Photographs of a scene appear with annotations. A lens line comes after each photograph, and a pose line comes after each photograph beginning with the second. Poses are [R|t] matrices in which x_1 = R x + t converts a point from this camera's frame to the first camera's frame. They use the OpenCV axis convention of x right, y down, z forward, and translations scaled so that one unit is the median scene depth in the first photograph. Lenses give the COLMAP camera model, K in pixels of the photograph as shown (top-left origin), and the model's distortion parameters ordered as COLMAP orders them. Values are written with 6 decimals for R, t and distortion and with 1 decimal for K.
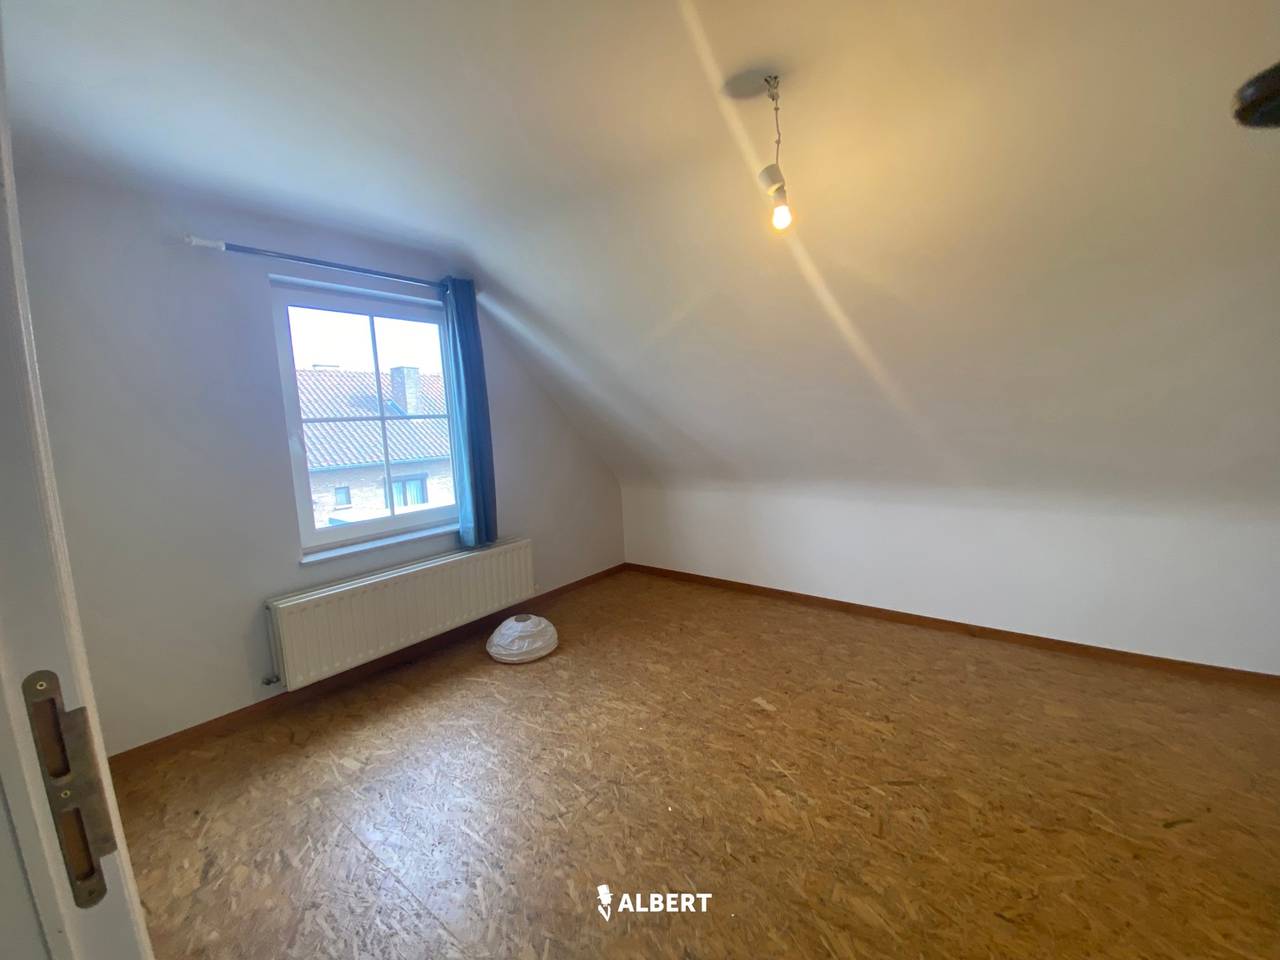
lens RADIAL K [[511.0, 0, 634.5], [0, 511.0, 477.6], [0, 0, 1]] dist [0.021077, -0.021183]
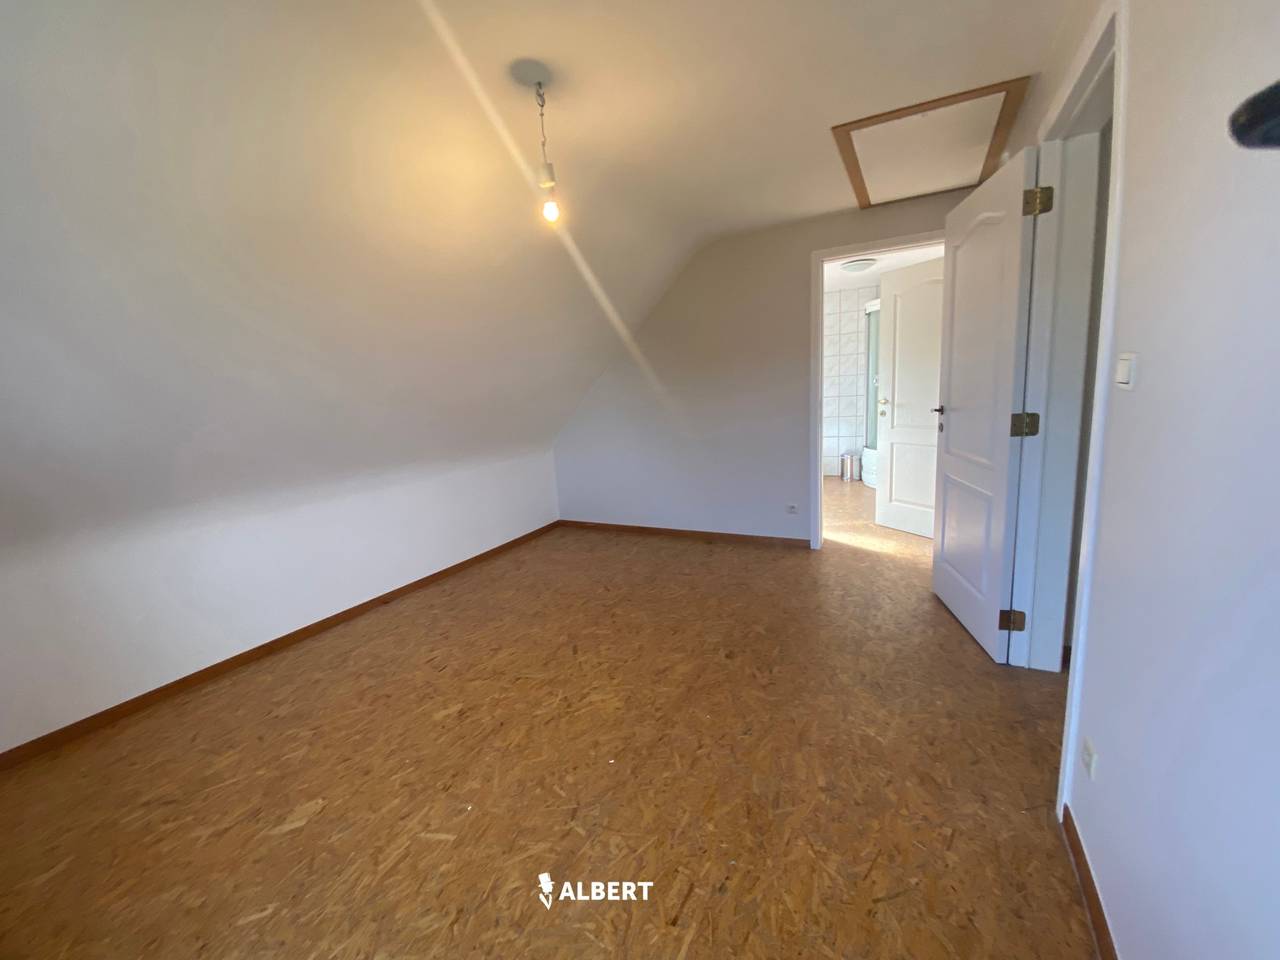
lens RADIAL K [[511.0, 0, 634.5], [0, 511.0, 477.6], [0, 0, 1]] dist [0.021077, -0.021183]
pose [[-0.162393, -0.114769, 0.980029, -0.640894], [0.183682, 0.972336, 0.144304, -0.029232], [-0.969479, 0.203447, -0.136819, 0.722455]]
